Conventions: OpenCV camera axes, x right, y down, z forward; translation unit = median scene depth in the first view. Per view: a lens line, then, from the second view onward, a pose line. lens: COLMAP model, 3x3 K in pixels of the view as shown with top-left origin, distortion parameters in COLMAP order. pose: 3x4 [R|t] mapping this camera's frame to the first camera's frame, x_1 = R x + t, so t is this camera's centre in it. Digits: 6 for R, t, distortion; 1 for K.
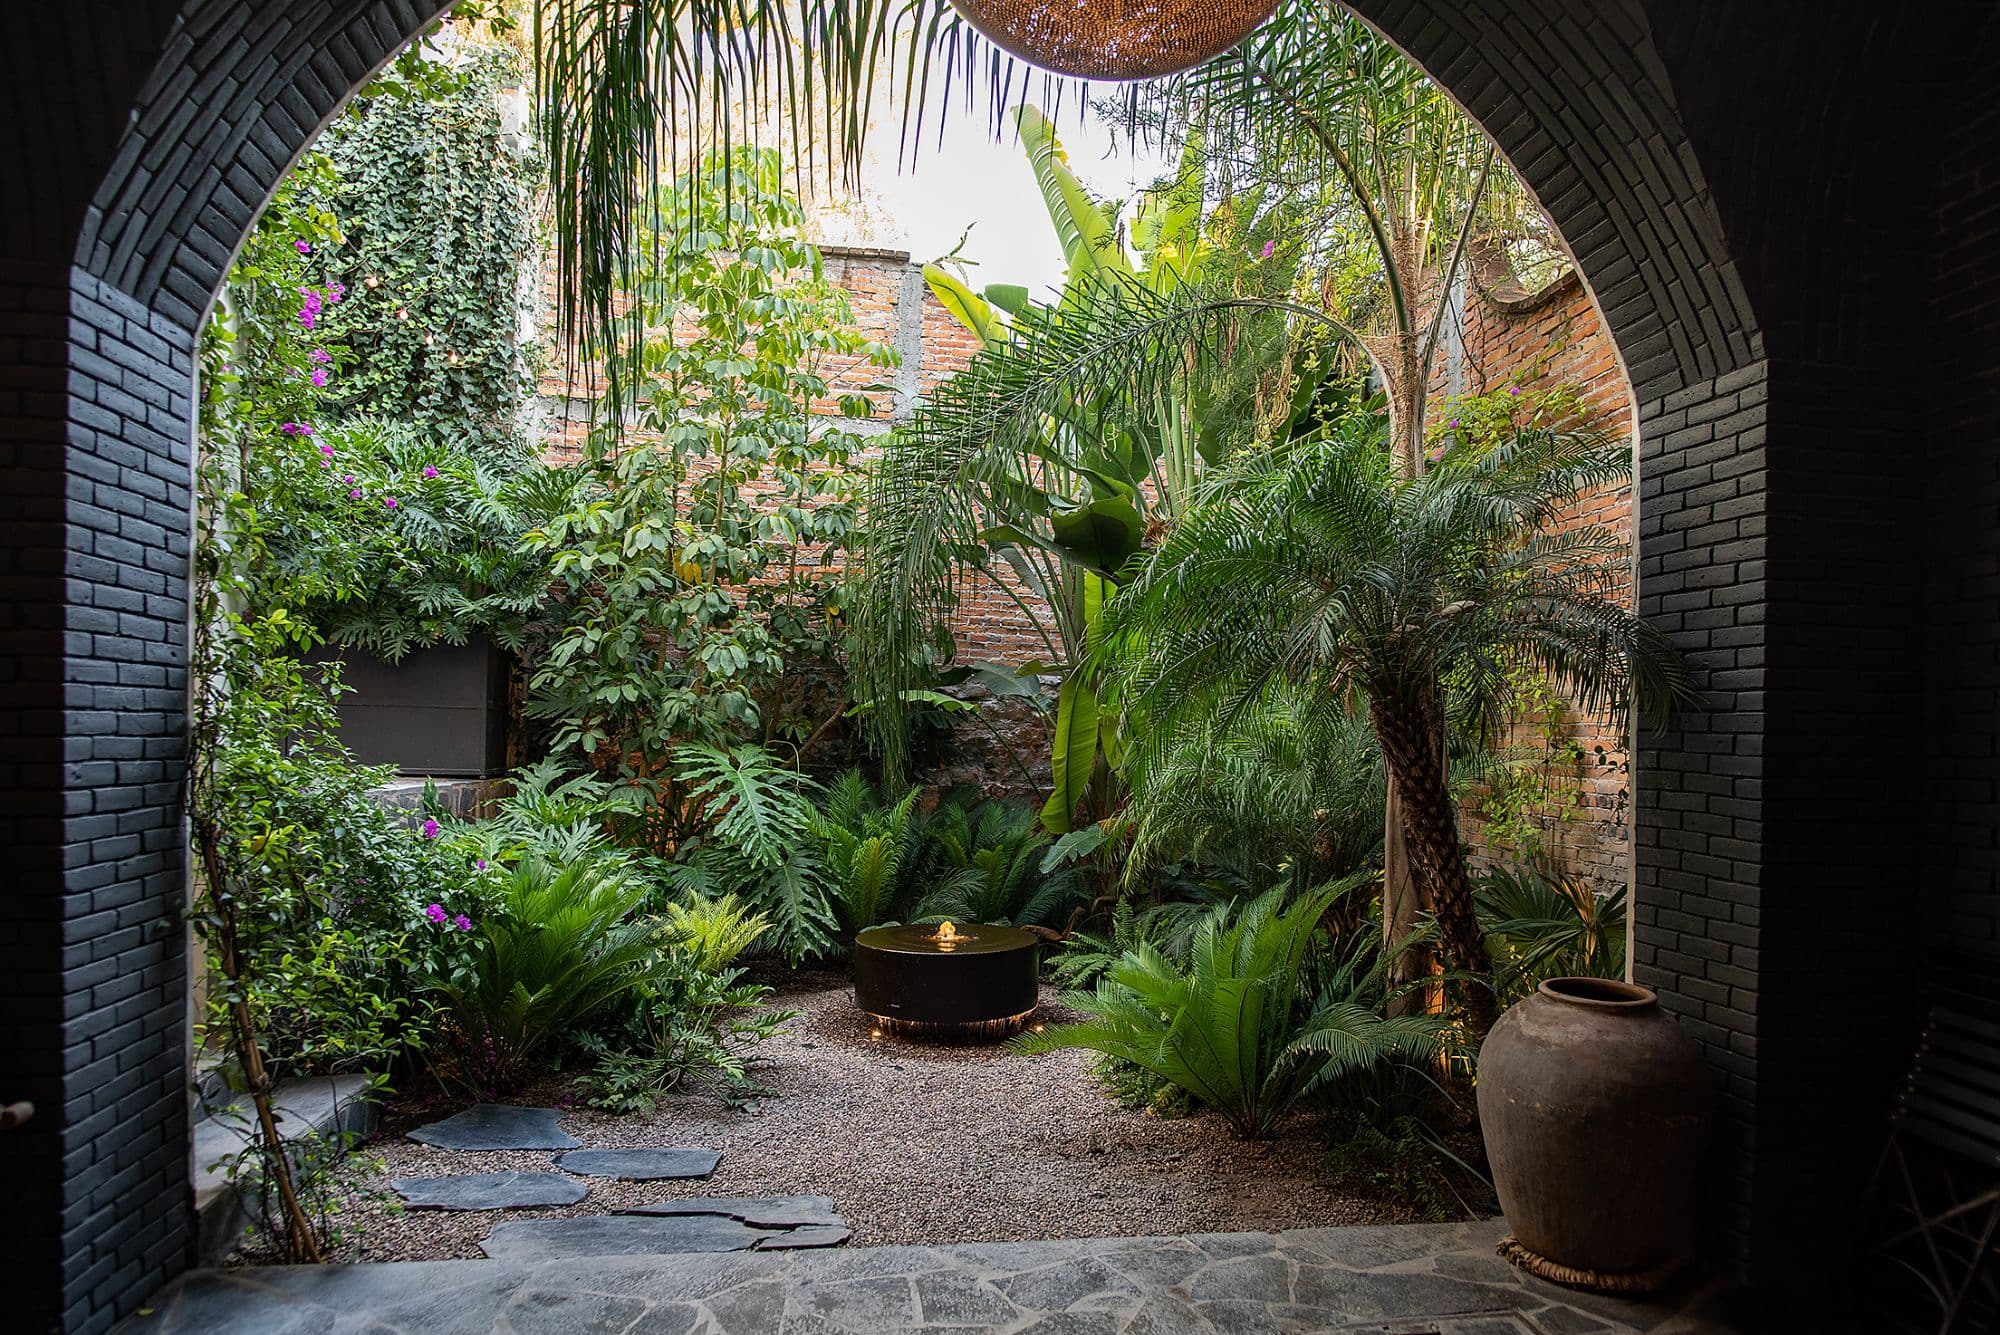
lens RADIAL K [[1175.9, 0, 996.0], [0, 1175.9, 696.6], [0, 0, 1]] dist [-0.052204, 0.024648]
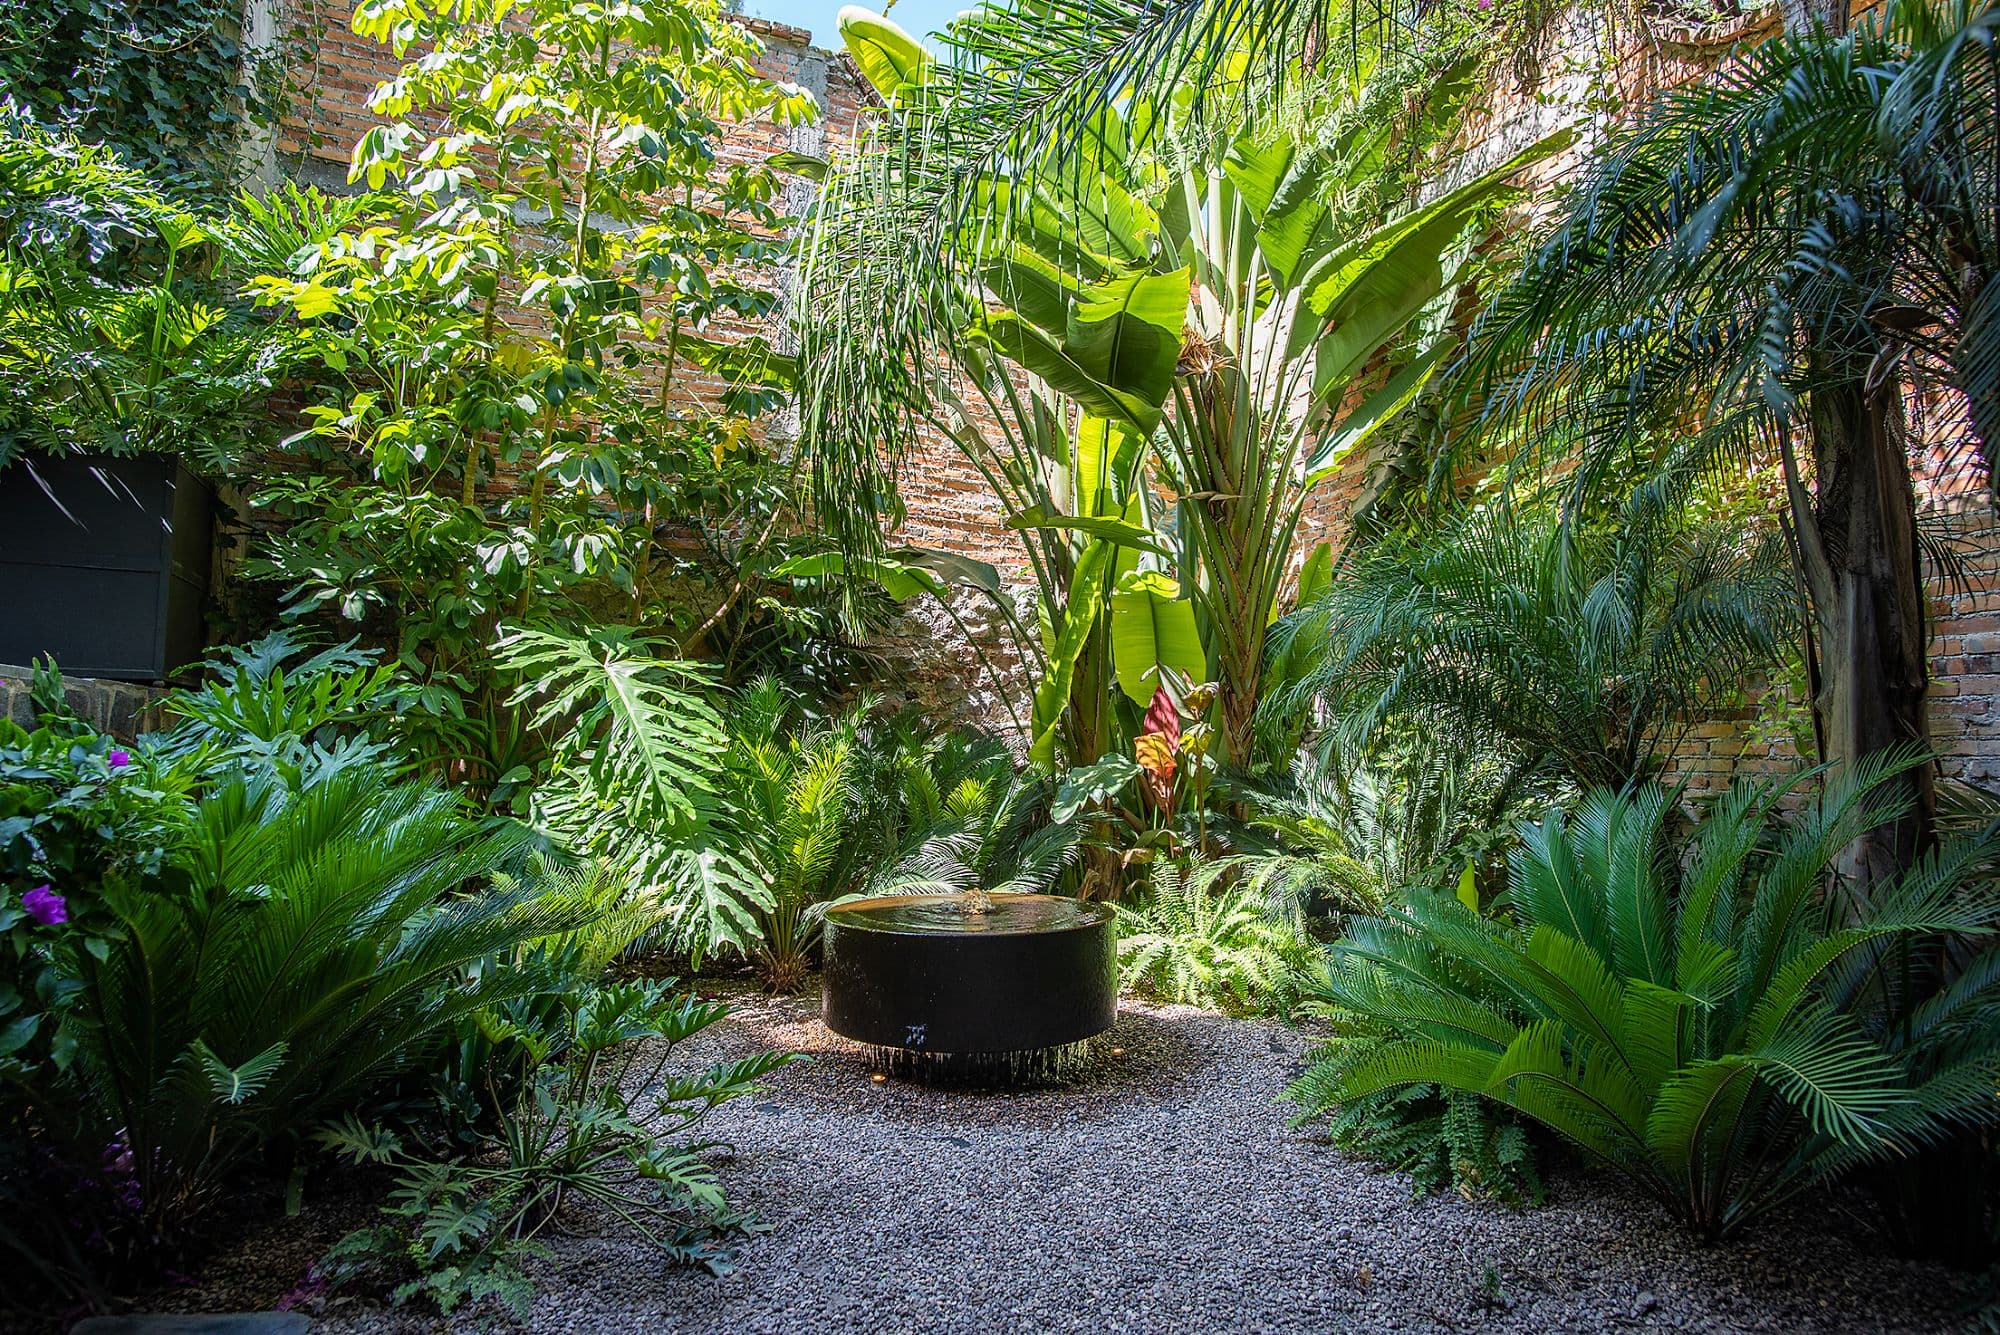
lens RADIAL K [[1175.9, 0, 996.0], [0, 1175.9, 696.6], [0, 0, 1]] dist [-0.052204, 0.024648]
pose [[0.980418, 0.029692, 0.194679, -0.137923], [-0.030629, 0.999529, 0.001806, 0.076996], [-0.194534, -0.007734, 0.980865, 0.348797]]
